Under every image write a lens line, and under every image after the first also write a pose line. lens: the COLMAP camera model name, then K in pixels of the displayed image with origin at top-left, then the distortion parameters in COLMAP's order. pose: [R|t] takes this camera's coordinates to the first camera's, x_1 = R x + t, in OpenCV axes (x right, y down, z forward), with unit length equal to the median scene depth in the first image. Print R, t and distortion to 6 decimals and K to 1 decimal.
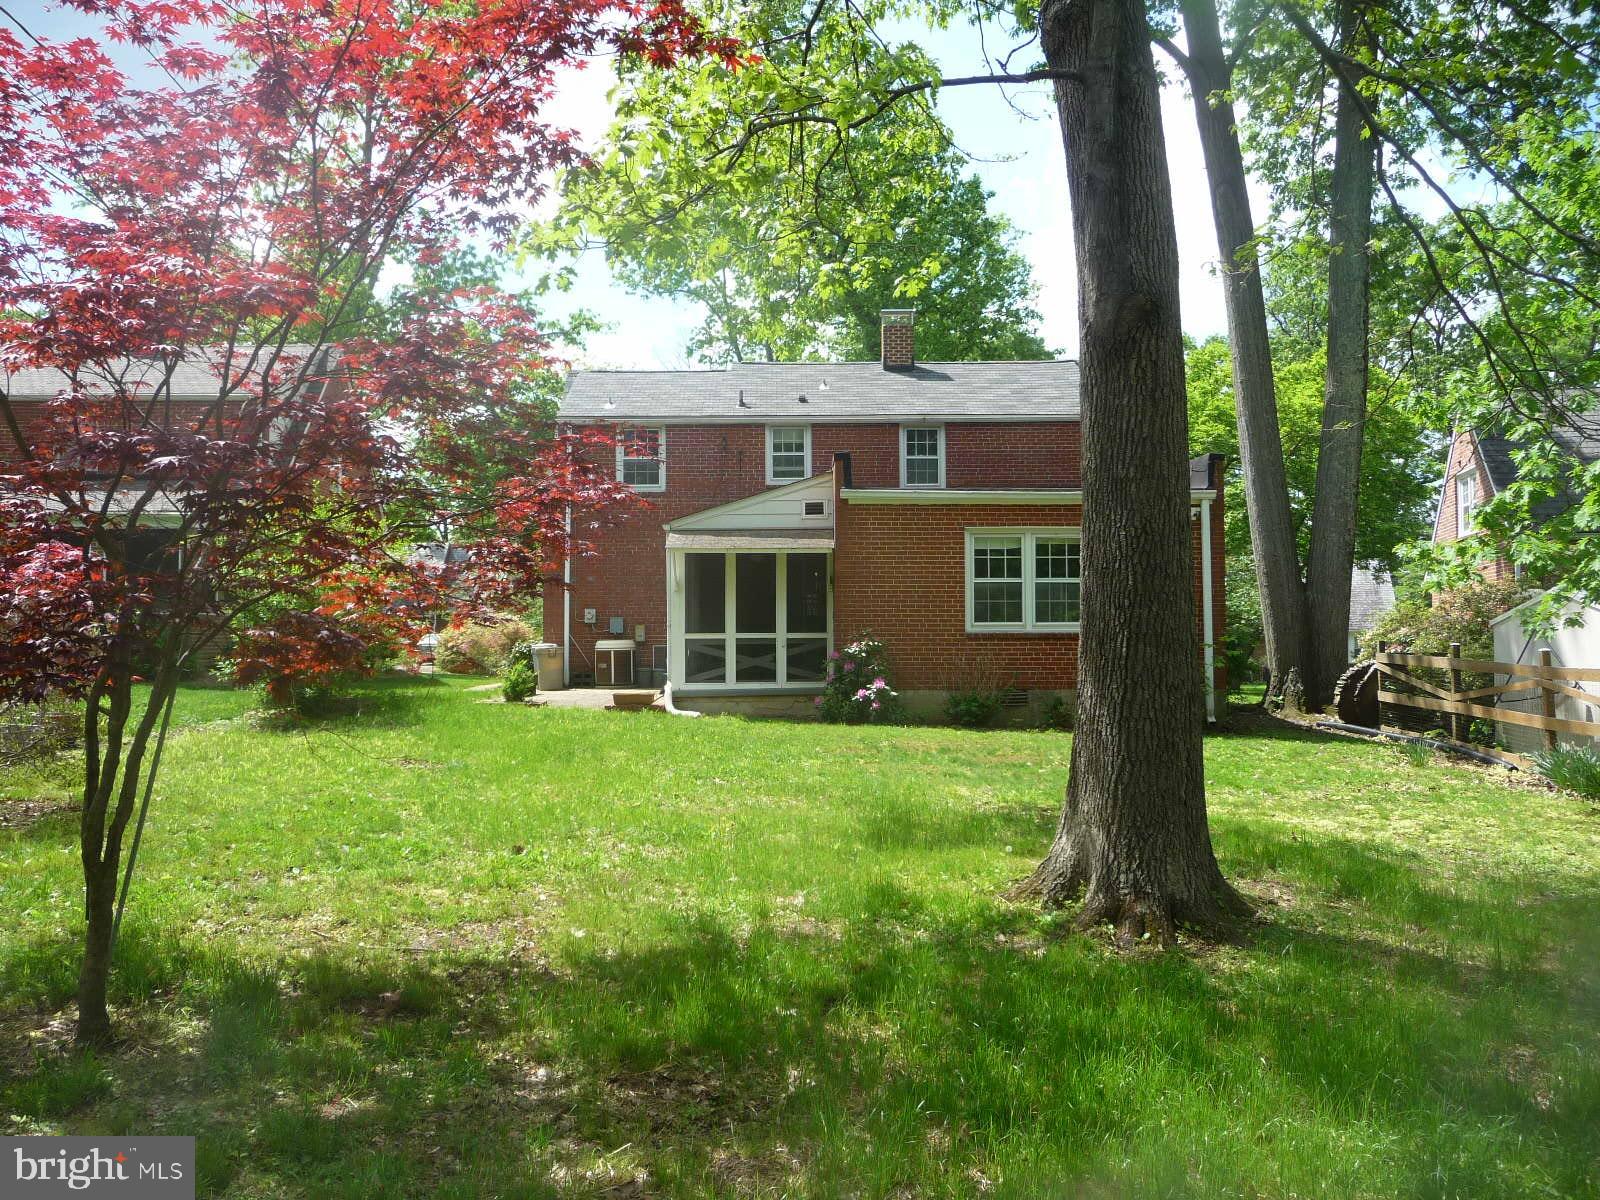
lens RADIAL K [[1296.3, 0, 800.0], [0, 1296.3, 600.0], [0, 0, 1]] dist [-0.021476, 0.000474]
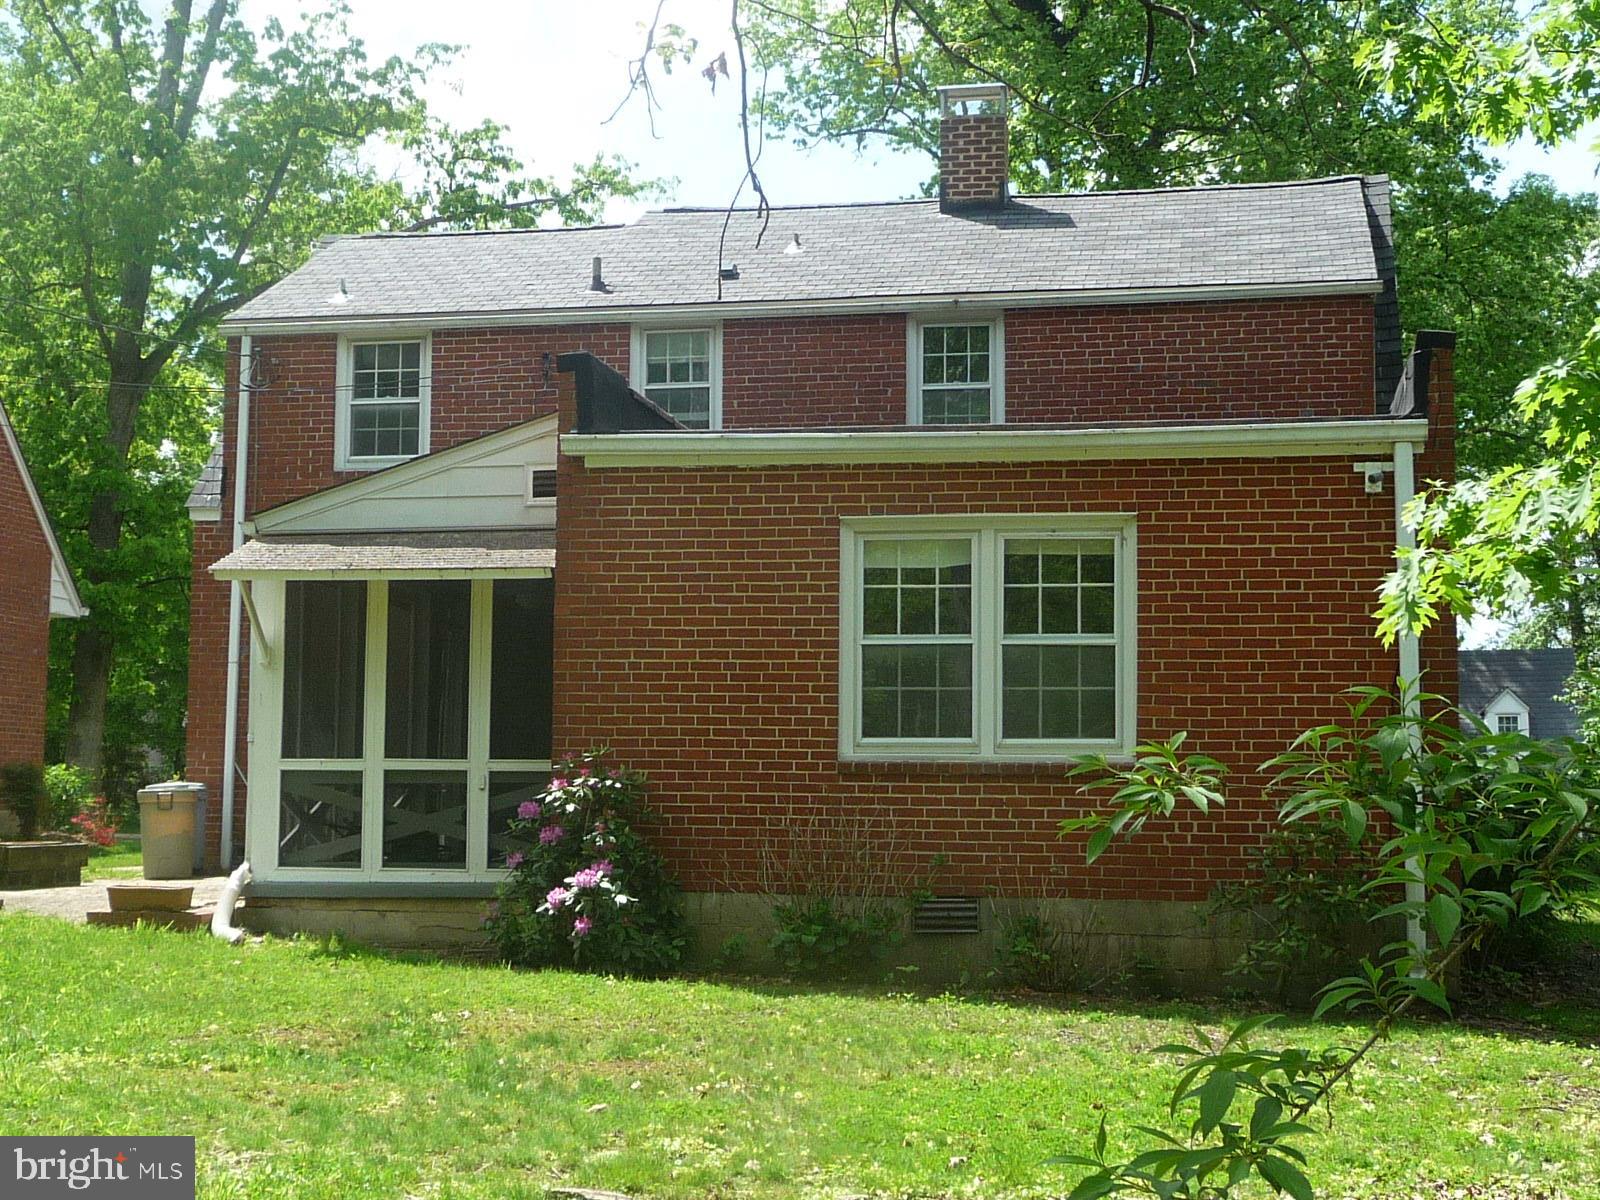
lens RADIAL K [[2346.7, 0, 800.0], [0, 2346.7, 600.0], [0, 0, 1]] dist [0.025129, -0.032070]
pose [[0.981086, -0.004252, -0.193527, 0.256067], [-0.005410, 0.998766, -0.049372, 0.009913], [0.193498, 0.049485, 0.979852, 0.219685]]
